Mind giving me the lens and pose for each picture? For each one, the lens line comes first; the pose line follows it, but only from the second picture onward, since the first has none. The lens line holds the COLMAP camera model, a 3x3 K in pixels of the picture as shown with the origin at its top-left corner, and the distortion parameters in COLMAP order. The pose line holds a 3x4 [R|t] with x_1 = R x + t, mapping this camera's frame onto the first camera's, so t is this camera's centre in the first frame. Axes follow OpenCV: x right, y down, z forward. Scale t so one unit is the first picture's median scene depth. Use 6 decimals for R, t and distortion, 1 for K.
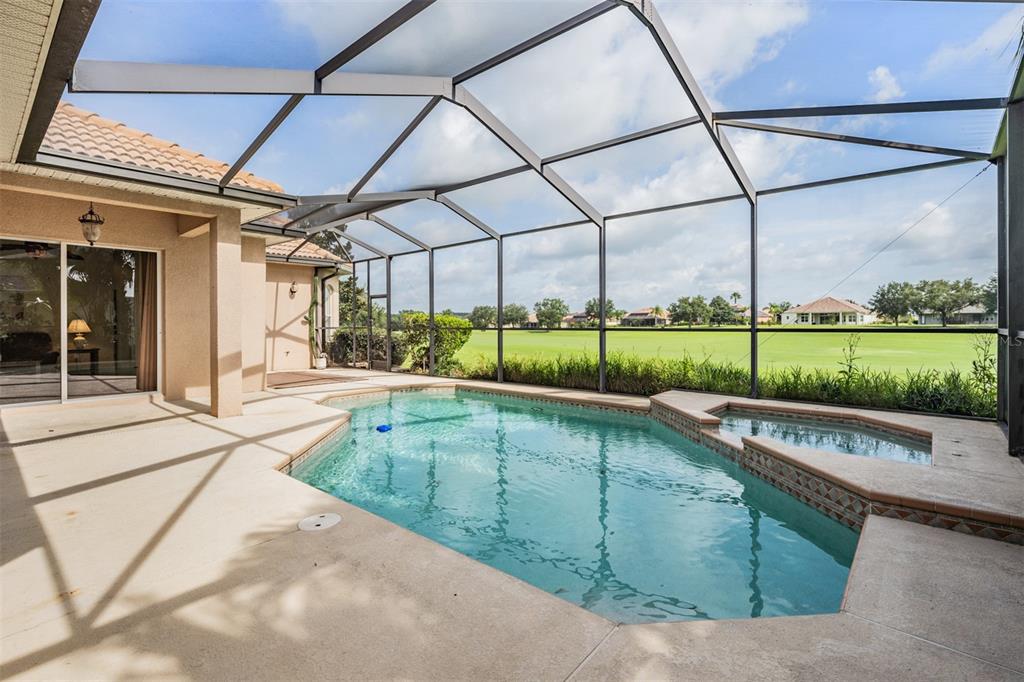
lens RADIAL K [[483.0, 0, 514.9], [0, 483.0, 328.9], [0, 0, 1]] dist [0.000828, 0.000164]
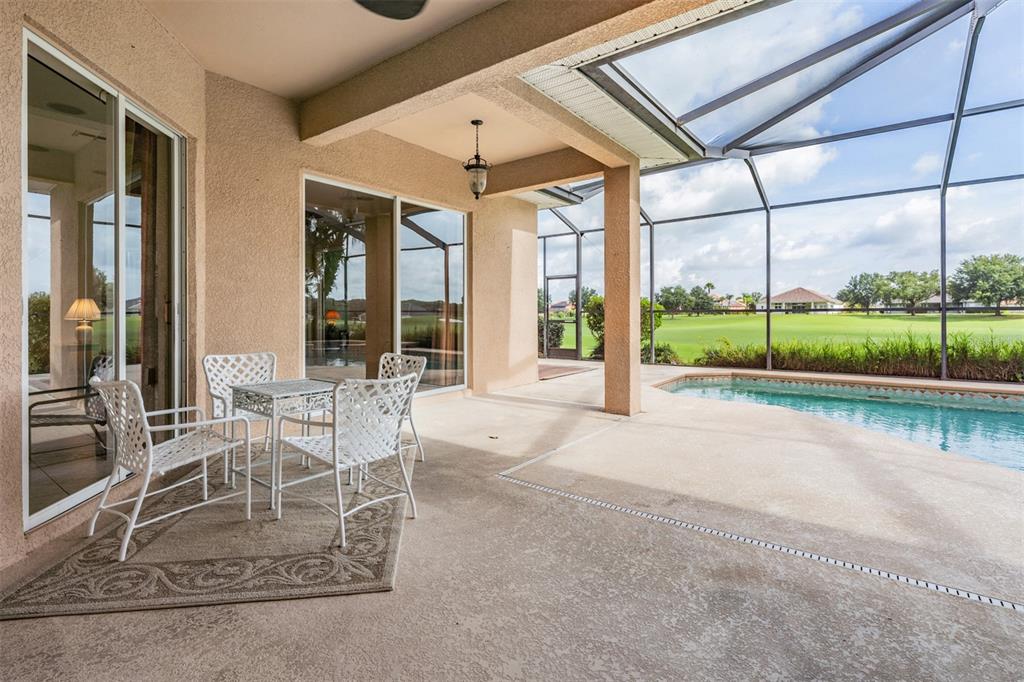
lens RADIAL K [[479.0, 0, 512.0], [0, 479.0, 341.0], [0, 0, 1]] dist [-0.000075, 0.000043]
pose [[0.998149, -0.004440, 0.060646, -0.436251], [0.001667, 0.998954, 0.045702, 0.011642], [-0.060786, -0.045516, 0.997113, 0.105304]]
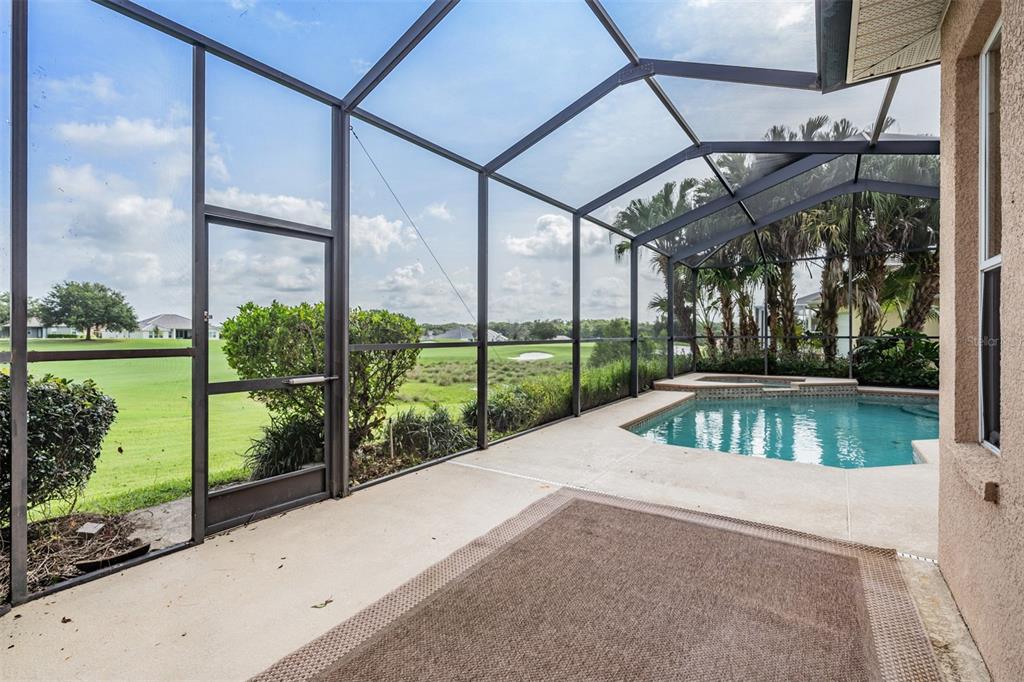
lens RADIAL K [[468.6, 0, 503.5], [0, 468.6, 343.4], [0, 0, 1]] dist [0.000021, 0.000558]
pose [[-0.120214, -0.004007, 0.992740, -0.569043], [0.003007, 0.999986, 0.004401, -0.001300], [-0.992743, 0.003515, -0.120201, 0.915740]]
